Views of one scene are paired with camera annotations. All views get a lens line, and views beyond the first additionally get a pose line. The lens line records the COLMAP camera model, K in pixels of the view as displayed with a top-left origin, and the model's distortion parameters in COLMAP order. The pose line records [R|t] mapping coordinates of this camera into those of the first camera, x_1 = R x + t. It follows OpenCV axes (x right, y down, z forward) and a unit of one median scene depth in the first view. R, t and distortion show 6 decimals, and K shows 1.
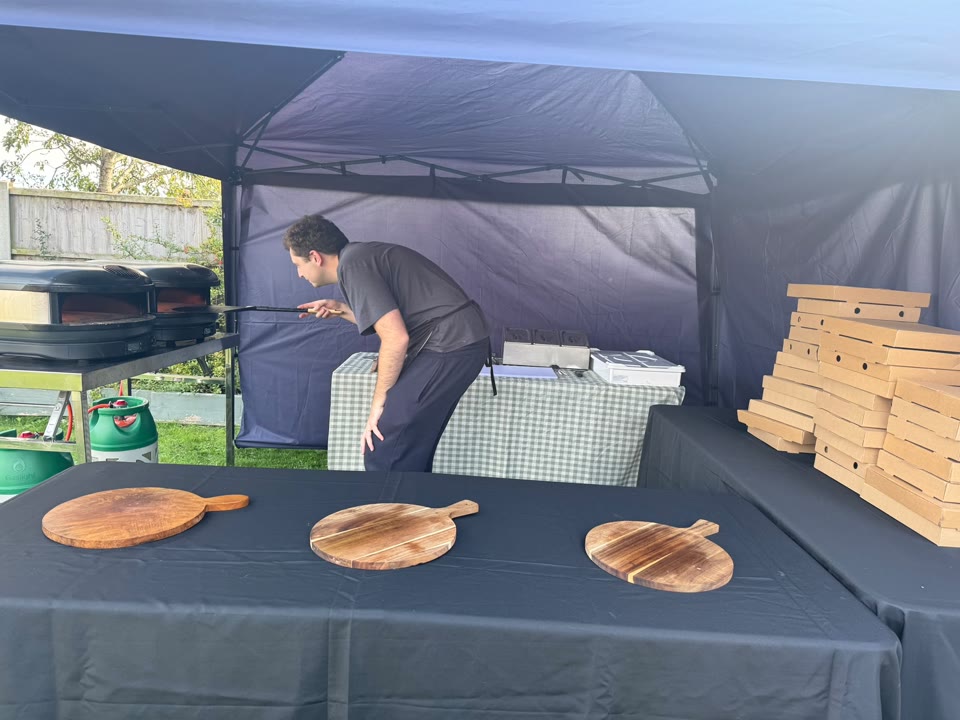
lens RADIAL K [[667.1, 0, 482.8], [0, 667.1, 366.8], [0, 0, 1]] dist [0.039786, -0.065426]
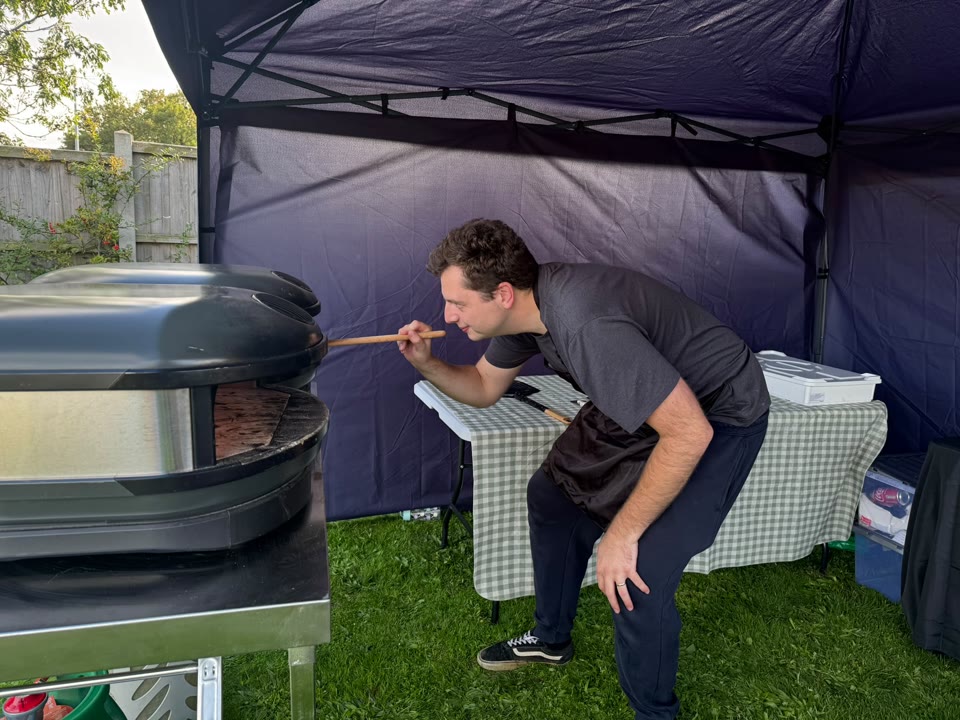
lens RADIAL K [[667.1, 0, 472.0], [0, 667.1, 358.7], [0, 0, 1]] dist [0.039786, -0.065426]
pose [[0.951865, -0.069938, 0.298431, -0.378357], [0.057689, 0.997098, 0.049669, -0.084595], [-0.301039, -0.030062, 0.953138, 0.379614]]
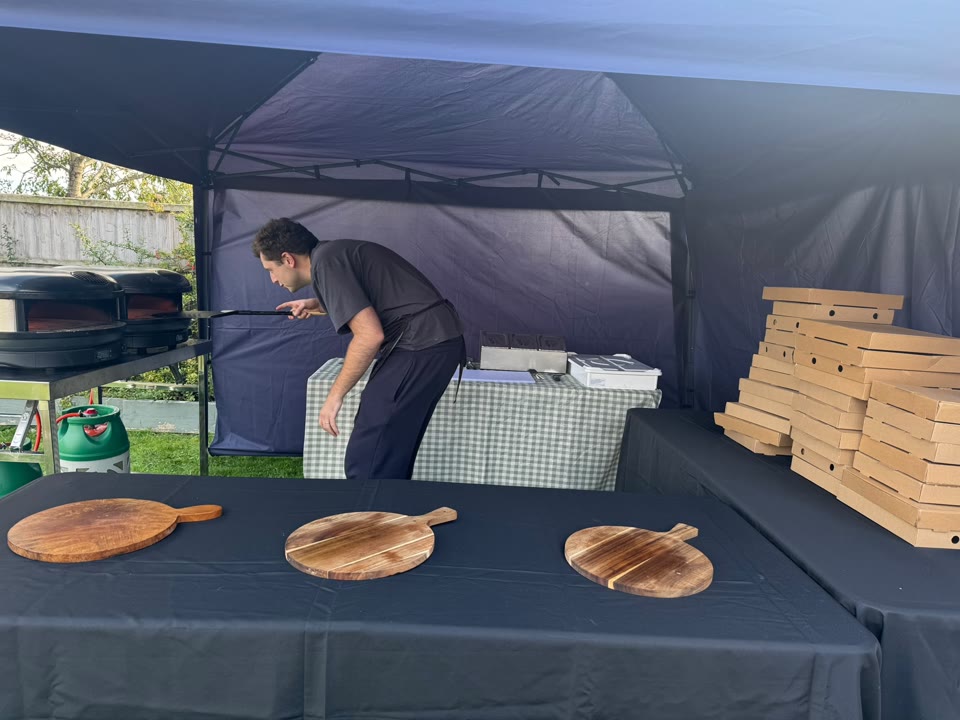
lens RADIAL K [[667.1, 0, 477.5], [0, 667.1, 371.6], [0, 0, 1]] dist [0.039786, -0.065426]
pose [[0.999626, -0.008167, 0.026101, -0.000039], [0.008155, 0.999967, 0.000563, -0.000569], [-0.026105, -0.000350, 0.999659, 0.004922]]
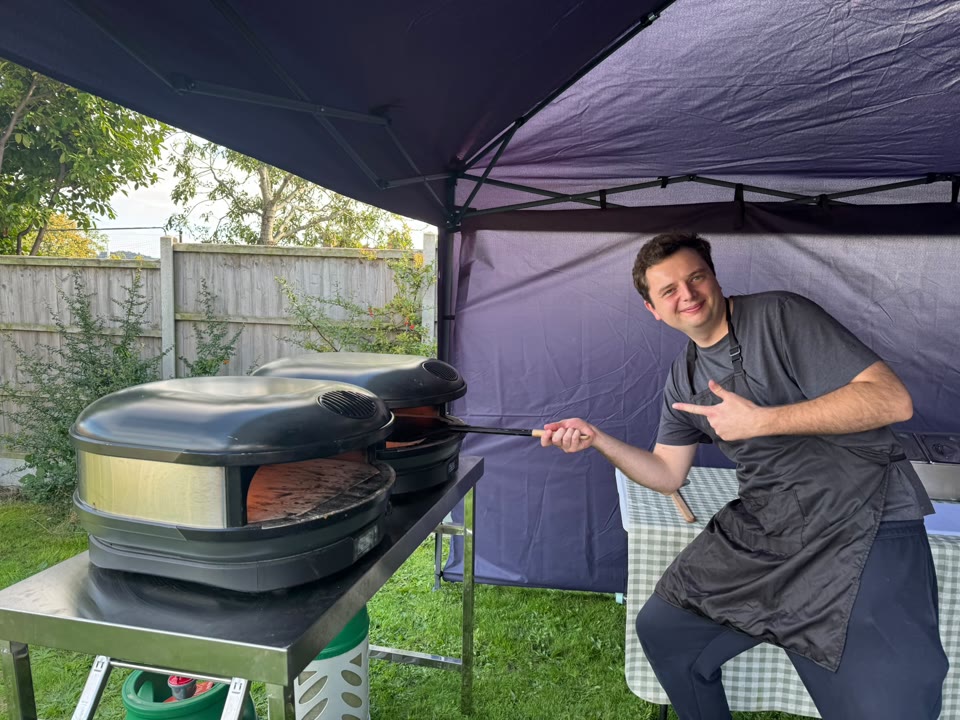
lens RADIAL K [[667.1, 0, 484.1], [0, 667.1, 368.0], [0, 0, 1]] dist [0.039786, -0.065426]
pose [[0.982591, -0.011092, -0.185450, -0.225819], [0.003086, 0.999053, -0.043404, -0.101535], [0.185756, 0.042076, 0.981695, 0.336409]]
